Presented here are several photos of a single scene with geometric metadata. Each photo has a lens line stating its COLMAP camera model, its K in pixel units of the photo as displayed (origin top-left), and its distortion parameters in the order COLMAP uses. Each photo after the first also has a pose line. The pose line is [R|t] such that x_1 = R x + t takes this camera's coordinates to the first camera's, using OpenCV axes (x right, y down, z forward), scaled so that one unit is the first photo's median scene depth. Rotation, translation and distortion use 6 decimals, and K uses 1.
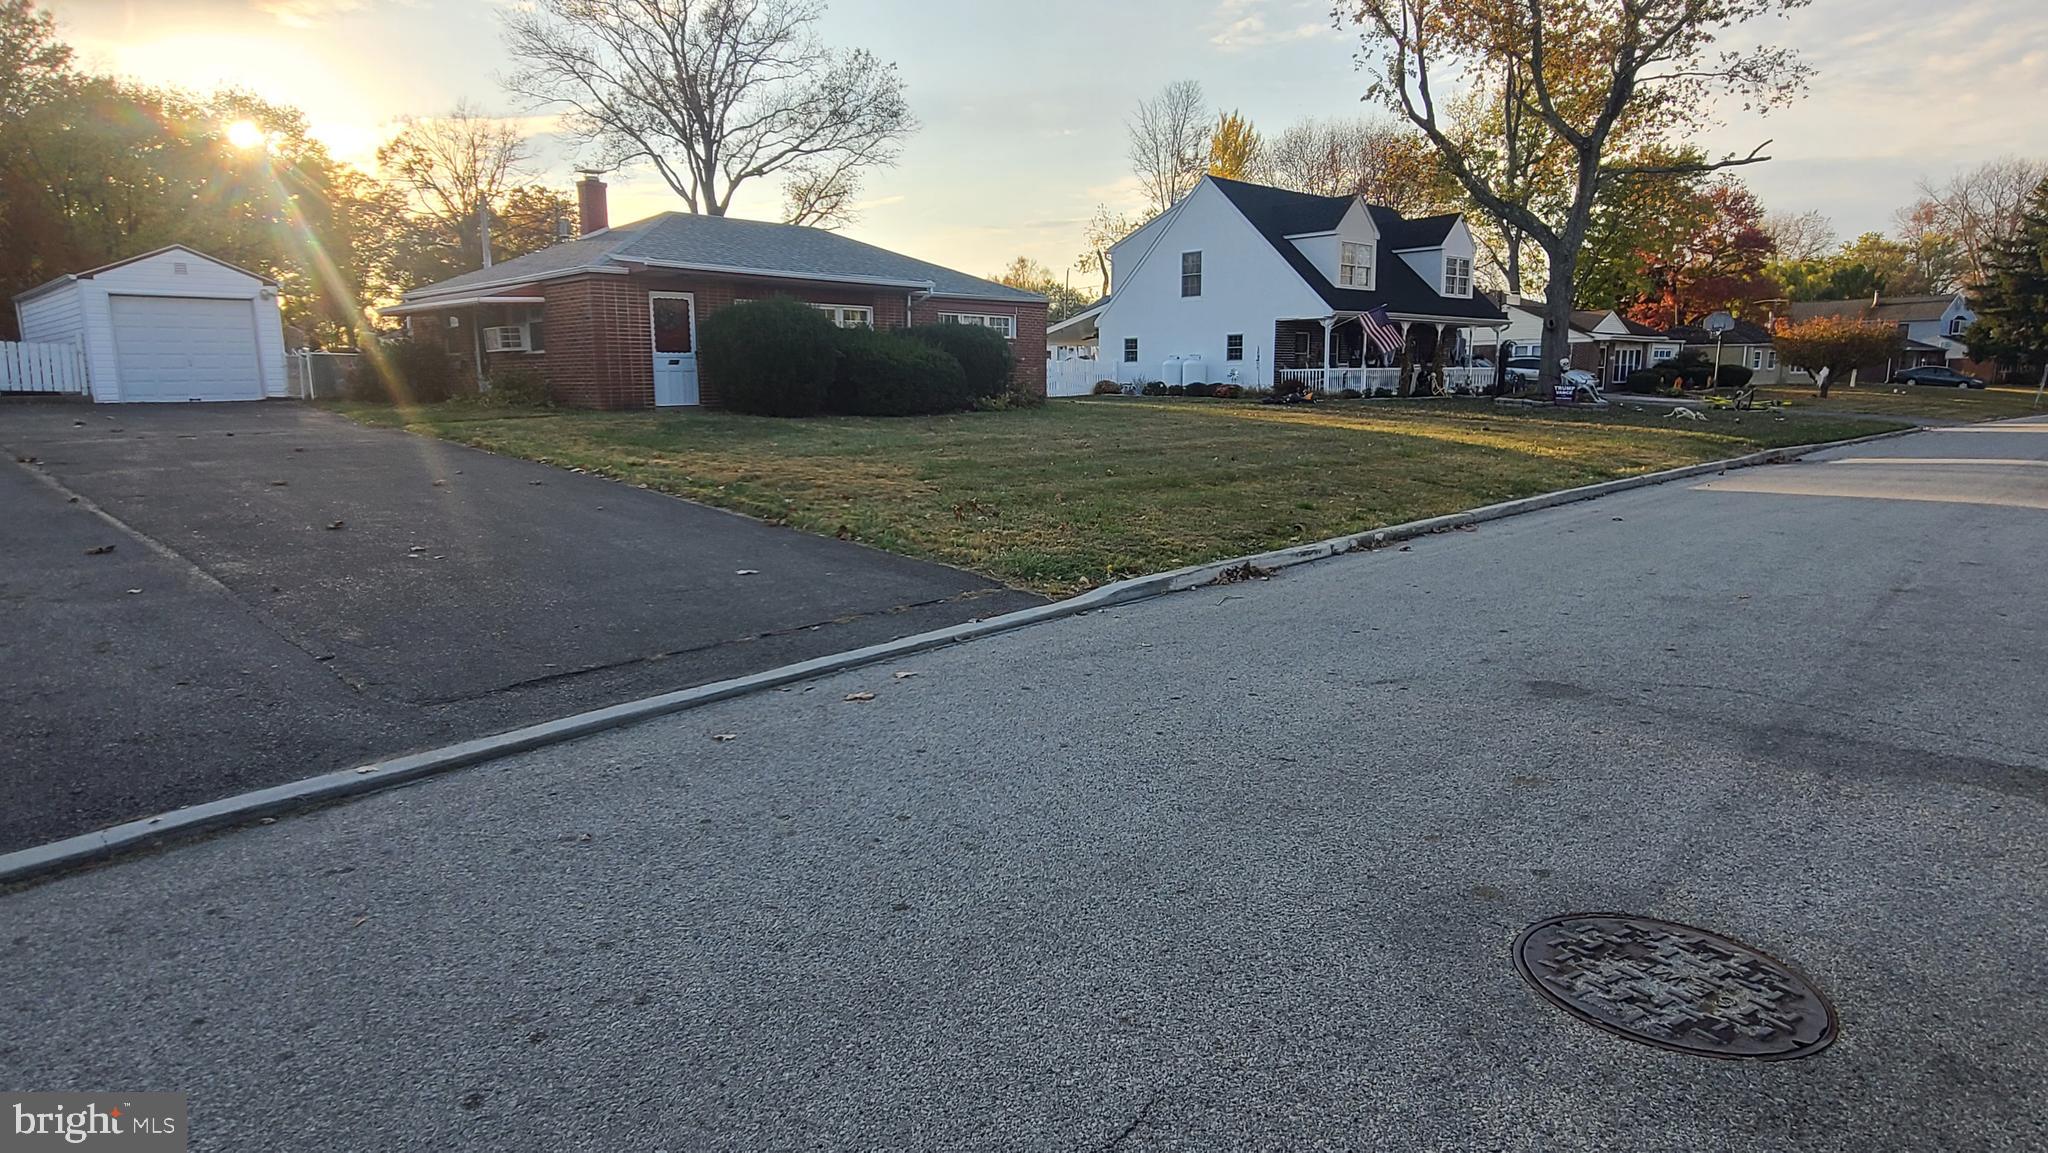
lens RADIAL K [[1127.7, 0, 1015.6], [0, 1127.7, 557.2], [0, 0, 1]] dist [-0.003254, -0.002313]
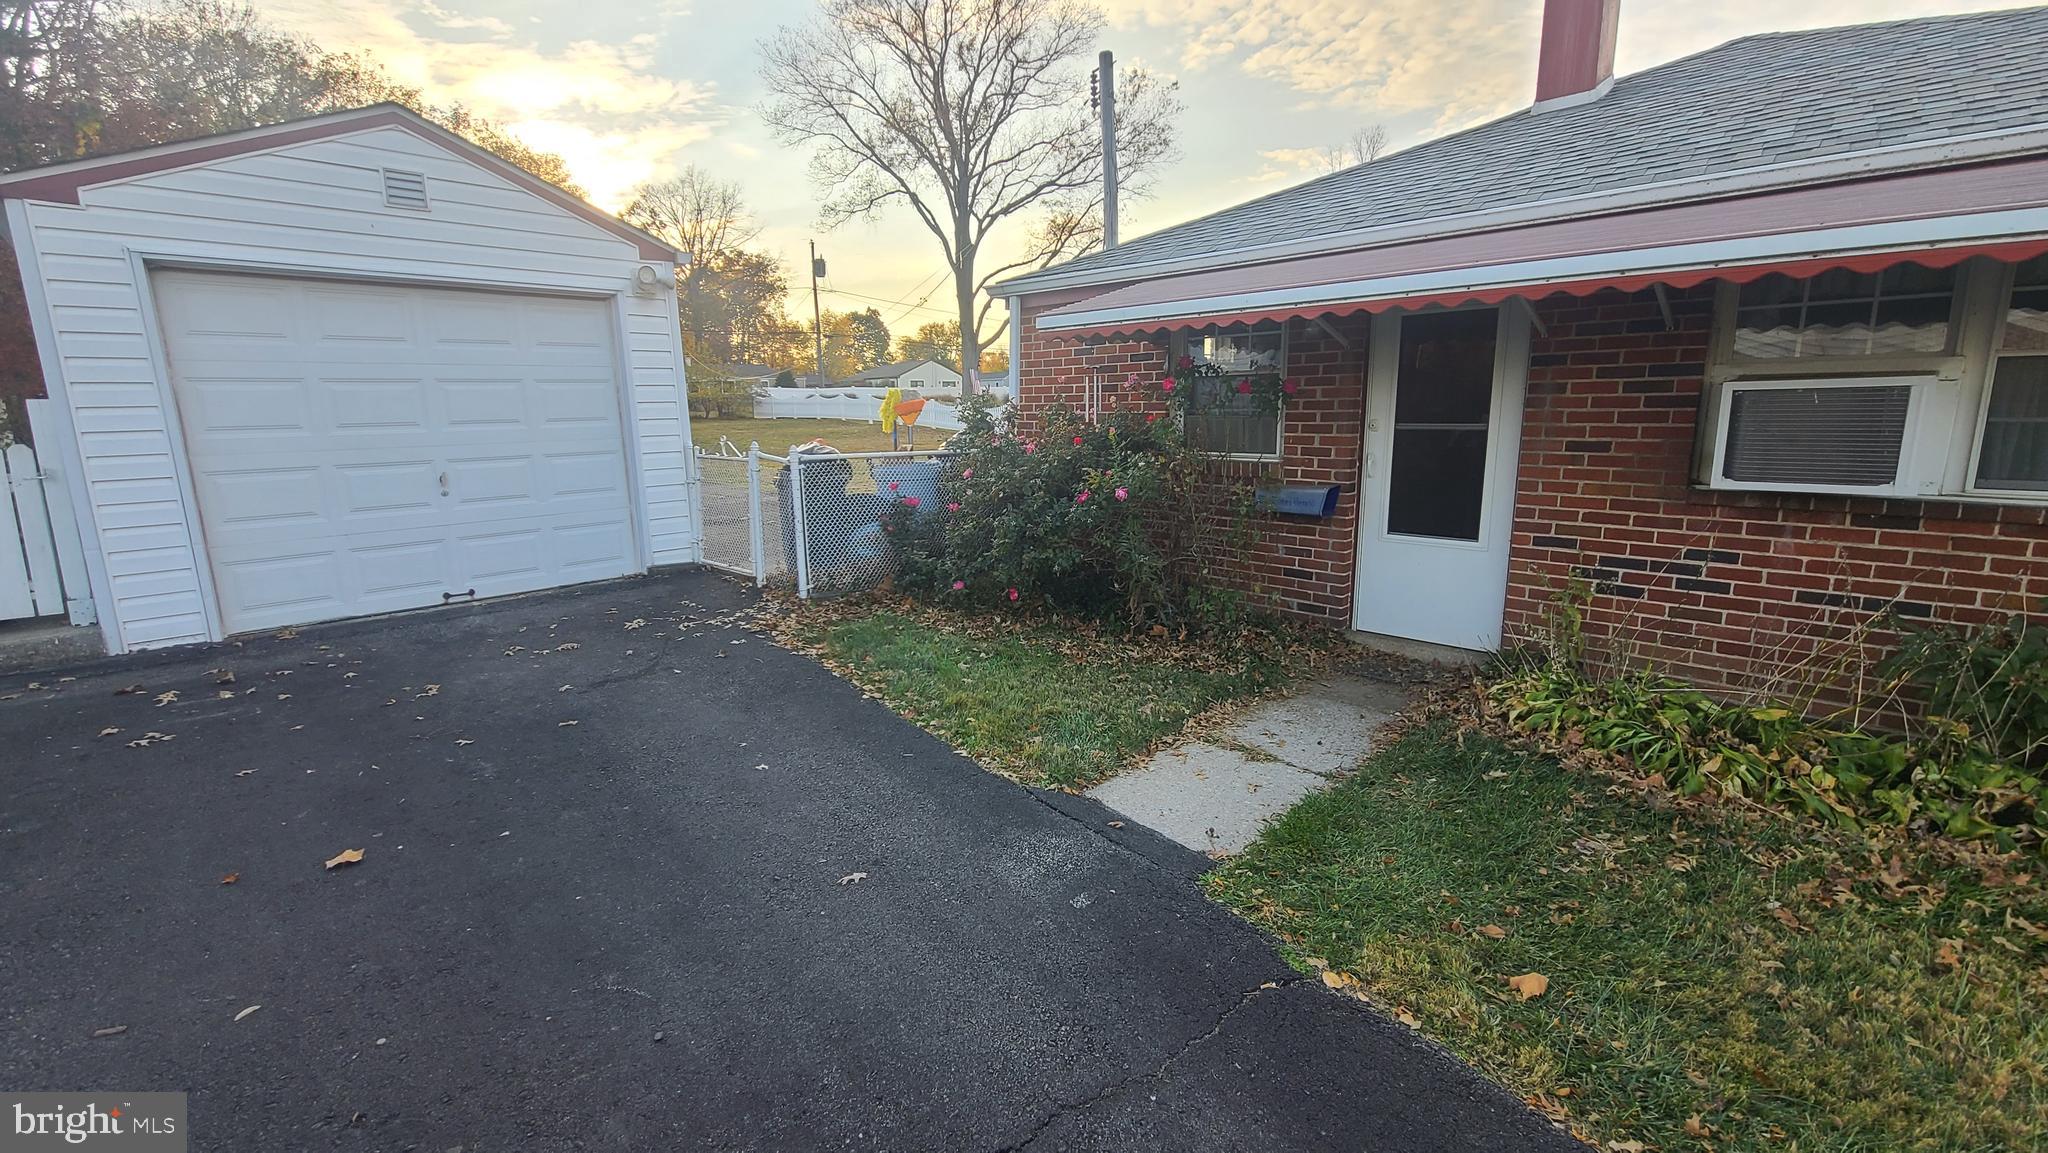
lens RADIAL K [[839.1, 0, 1017.5], [0, 839.1, 566.3], [0, 0, 1]] dist [-0.002346, -0.001213]
pose [[0.998551, 0.005472, -0.053533, -0.187240], [-0.003600, 0.999381, 0.034990, -0.053887], [0.053692, -0.034746, 0.997953, 0.258886]]
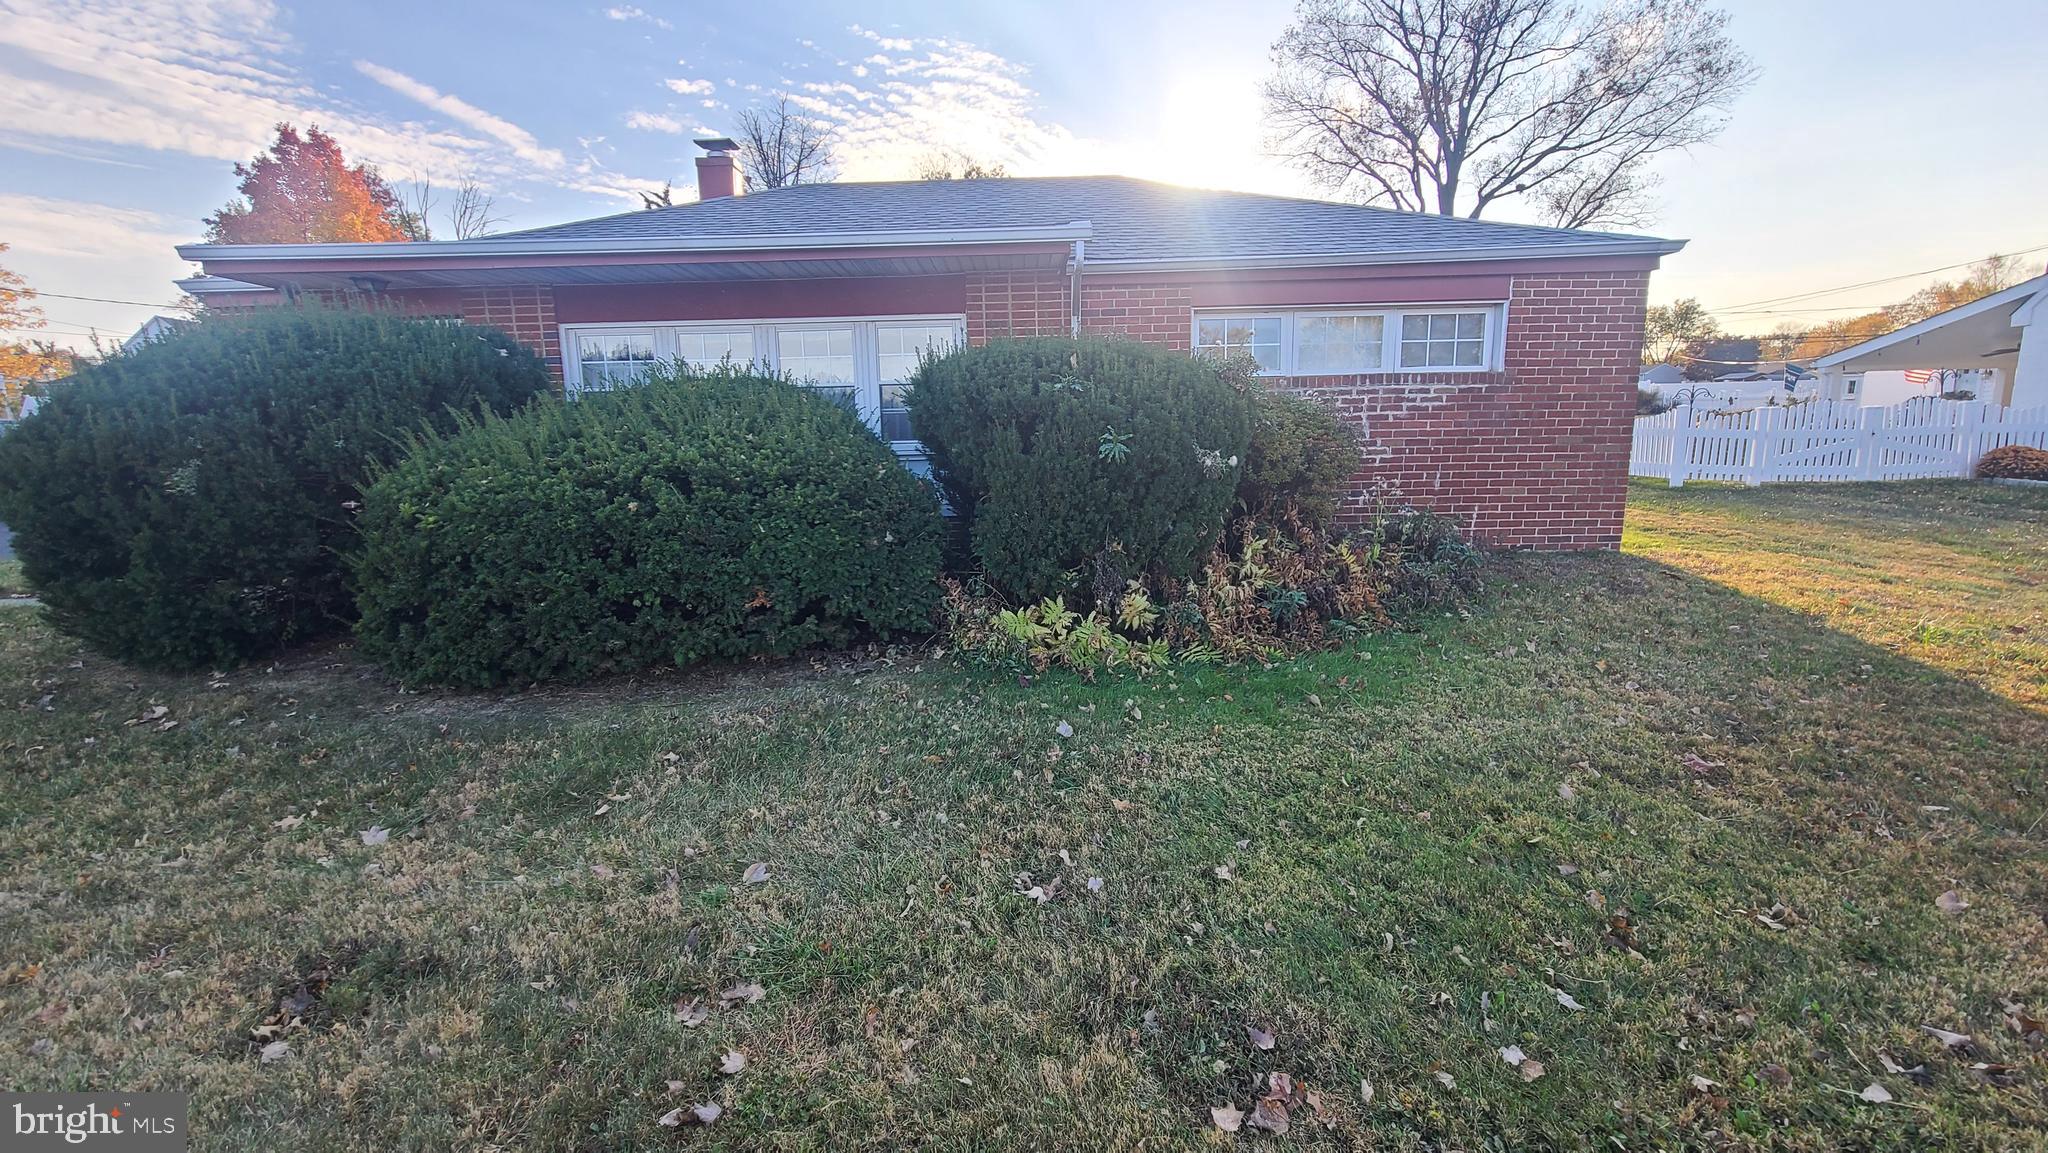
lens RADIAL K [[839.1, 0, 1016.5], [0, 839.1, 559.4], [0, 0, 1]] dist [-0.002346, -0.001213]
pose [[0.666809, 0.111635, -0.736820, 0.036185], [-0.096393, 0.993331, 0.063264, -0.055144], [0.738968, 0.028839, 0.673123, 0.285881]]
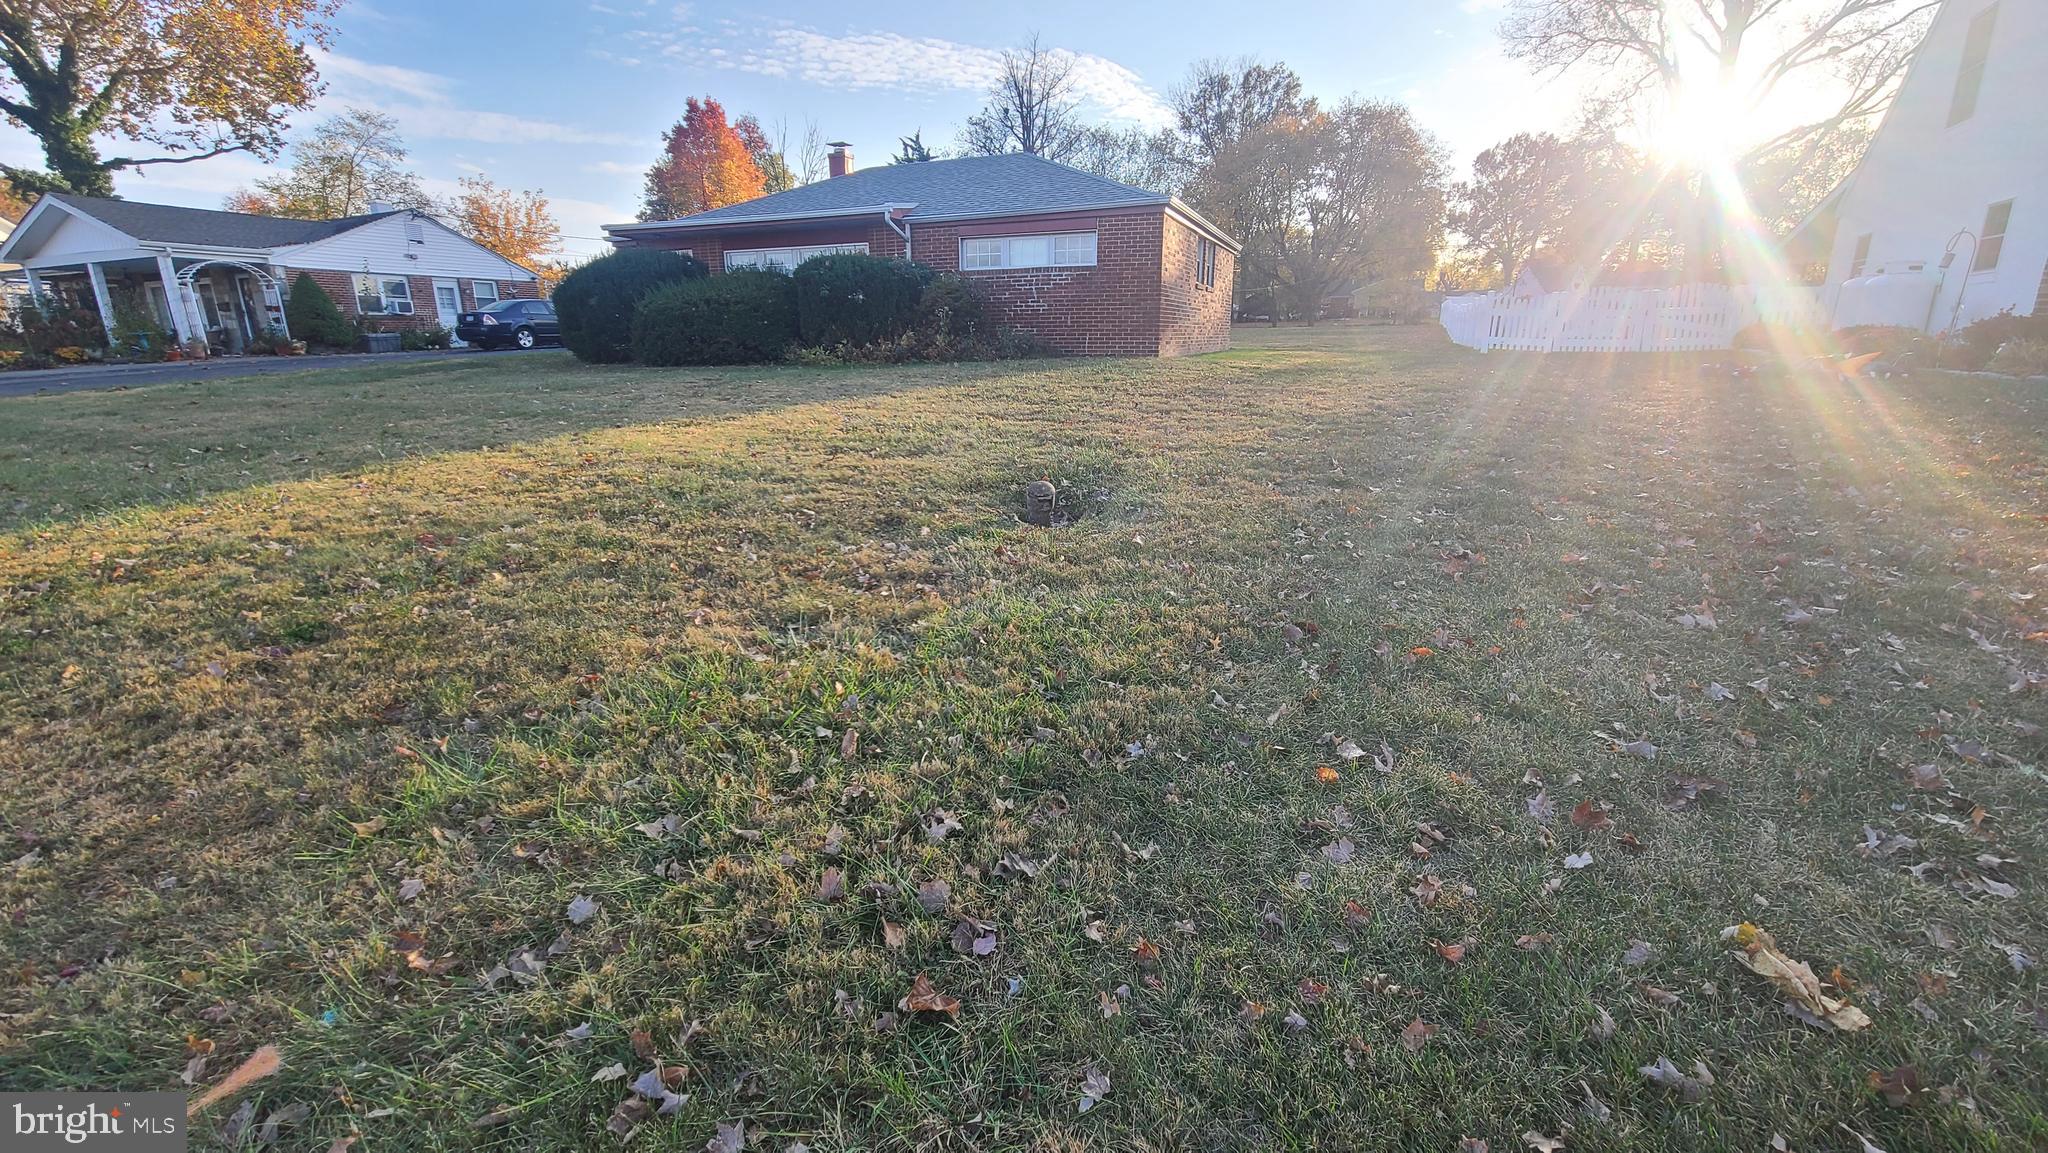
lens RADIAL K [[839.1, 0, 1020.7], [0, 839.1, 559.3], [0, 0, 1]] dist [-0.002346, -0.001213]
pose [[0.350216, 0.241302, -0.905054, 0.196090], [-0.138816, 0.968948, 0.204621, -0.046469], [0.926325, 0.053975, 0.372838, 0.306602]]
